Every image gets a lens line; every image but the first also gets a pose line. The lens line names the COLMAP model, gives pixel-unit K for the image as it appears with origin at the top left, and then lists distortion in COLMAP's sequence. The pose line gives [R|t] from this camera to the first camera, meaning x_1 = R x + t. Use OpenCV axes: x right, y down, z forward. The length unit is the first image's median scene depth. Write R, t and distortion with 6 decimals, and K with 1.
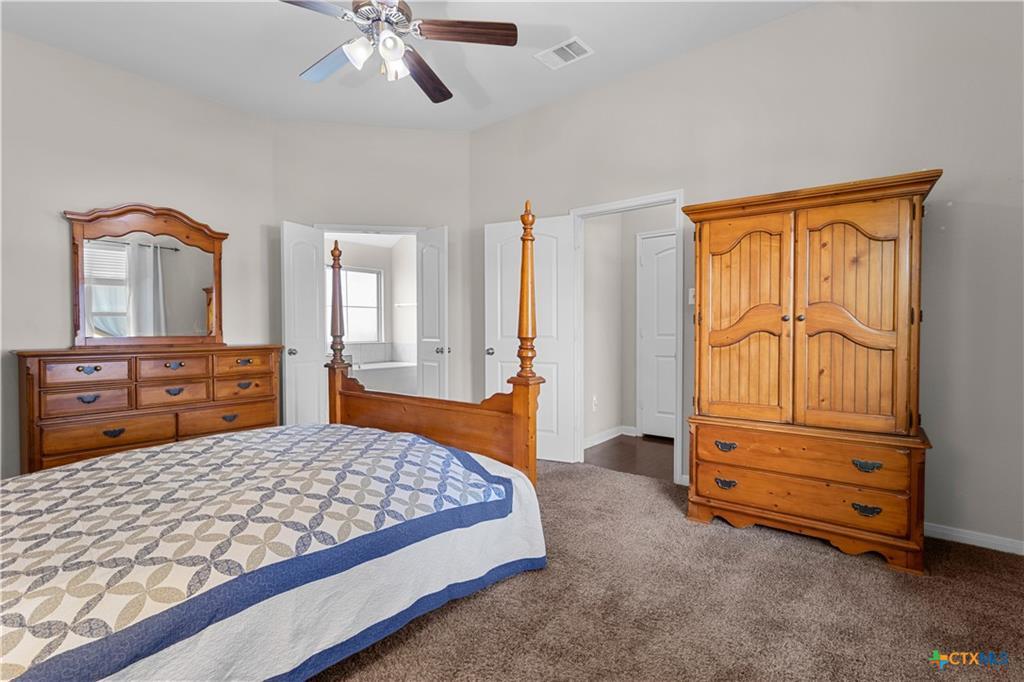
lens RADIAL K [[476.6, 0, 511.9], [0, 476.6, 337.3], [0, 0, 1]] dist [0.001207, 0.001578]
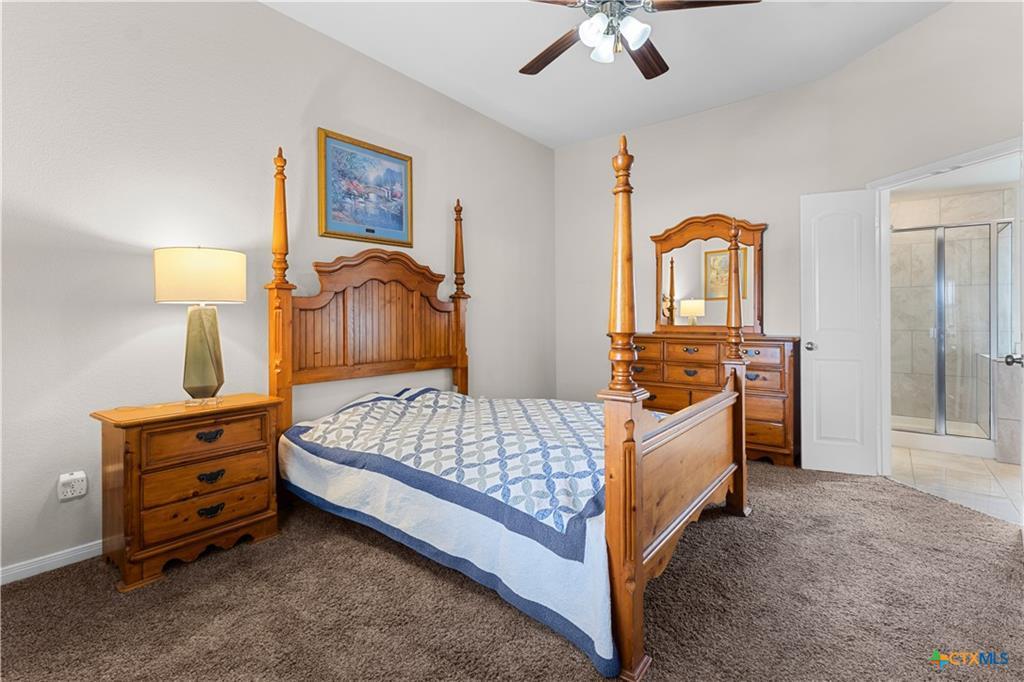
lens RADIAL K [[476.6, 0, 498.0], [0, 476.6, 319.2], [0, 0, 1]] dist [0.001207, 0.001578]
pose [[0.019837, 0.003371, -0.999798, 0.438988], [-0.021757, 0.999759, 0.002939, -0.009597], [0.999566, 0.021694, 0.019906, 0.494468]]
